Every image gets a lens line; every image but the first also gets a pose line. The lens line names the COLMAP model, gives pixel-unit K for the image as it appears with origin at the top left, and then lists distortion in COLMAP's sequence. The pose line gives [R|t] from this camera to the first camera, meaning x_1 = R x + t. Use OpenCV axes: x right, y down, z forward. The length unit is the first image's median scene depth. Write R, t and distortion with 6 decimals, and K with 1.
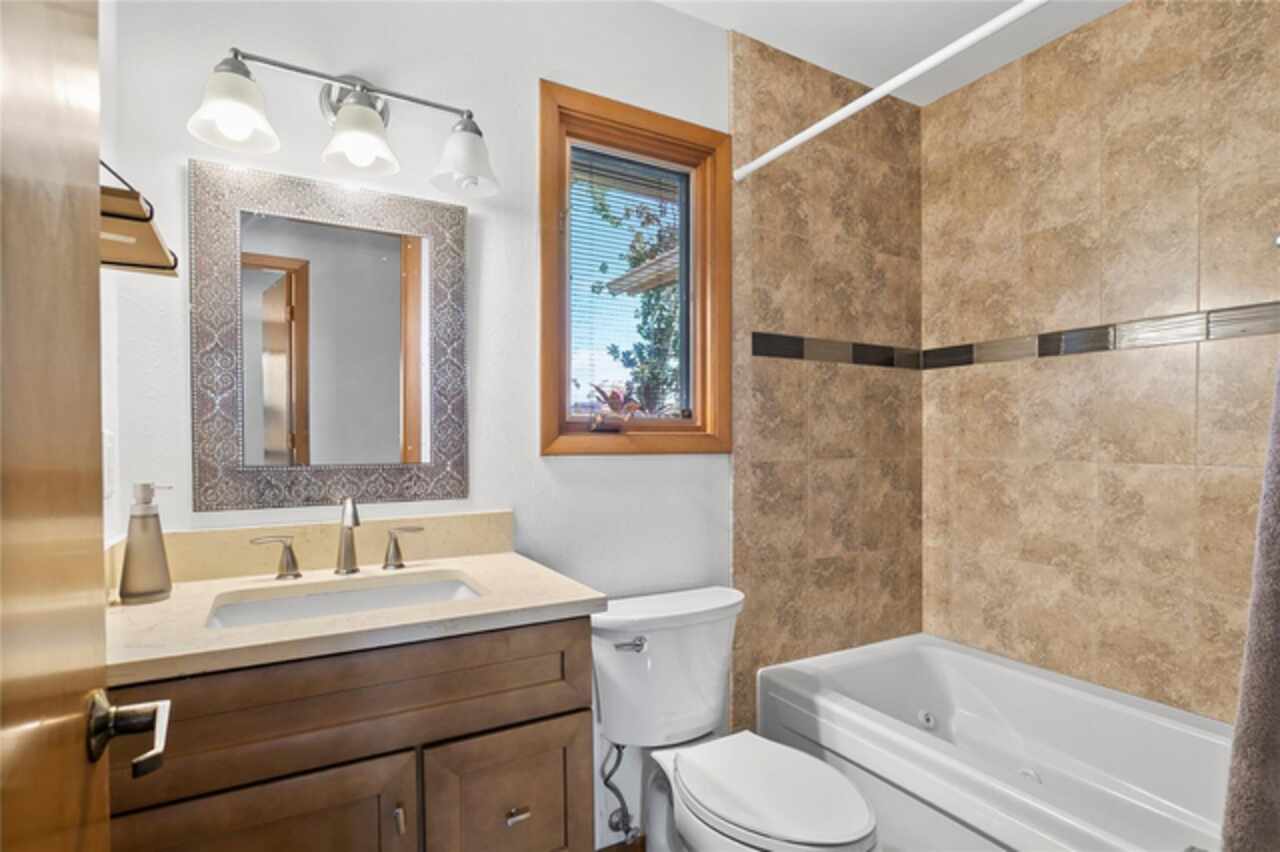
lens RADIAL K [[662.2, 0, 642.1], [0, 662.2, 435.8], [0, 0, 1]] dist [-0.004894, -0.000065]
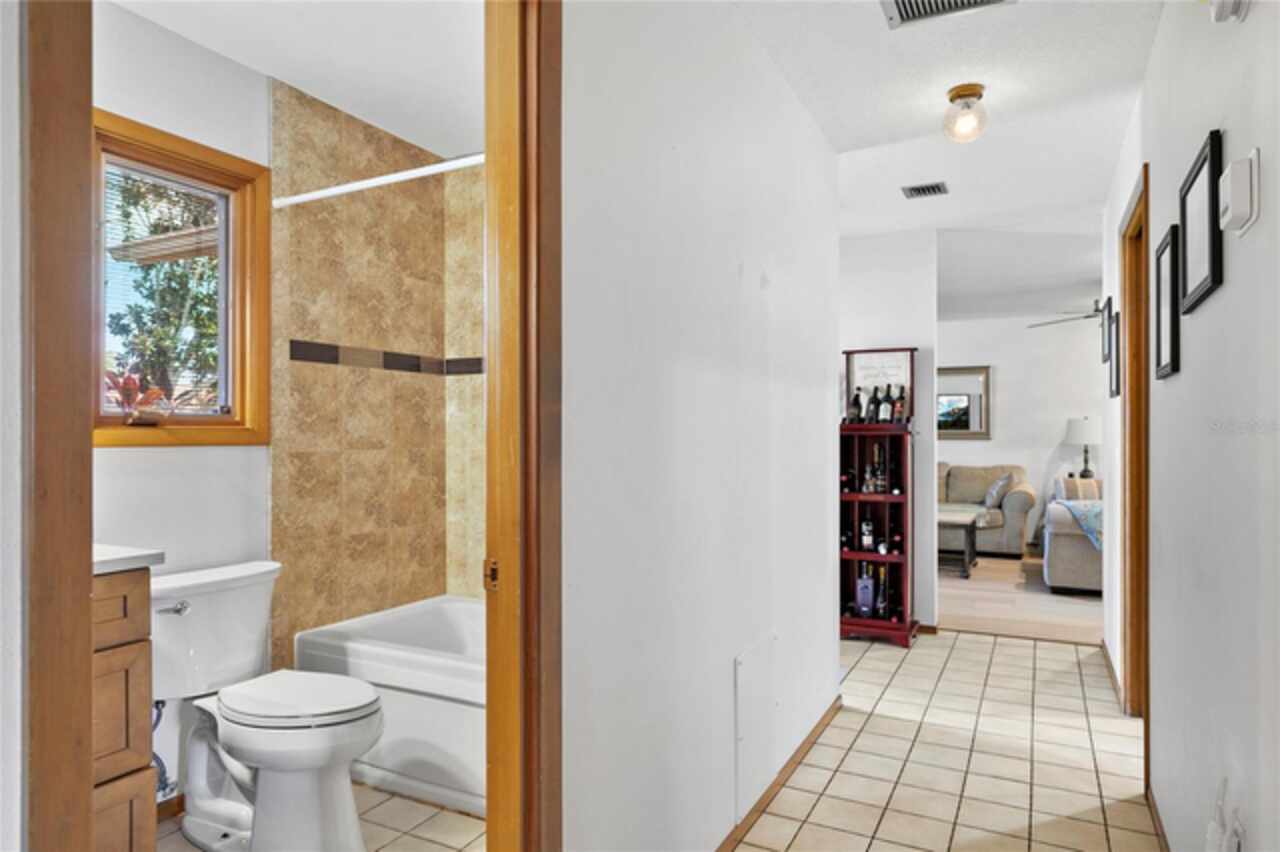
lens RADIAL K [[755.3, 0, 649.1], [0, 755.3, 434.3], [0, 0, 1]] dist [-0.006350, 0.001455]
pose [[0.826807, 0.000344, 0.562486, -0.051814], [-0.004523, 0.999972, 0.006036, -0.002405], [-0.562468, -0.007534, 0.826785, -0.409879]]
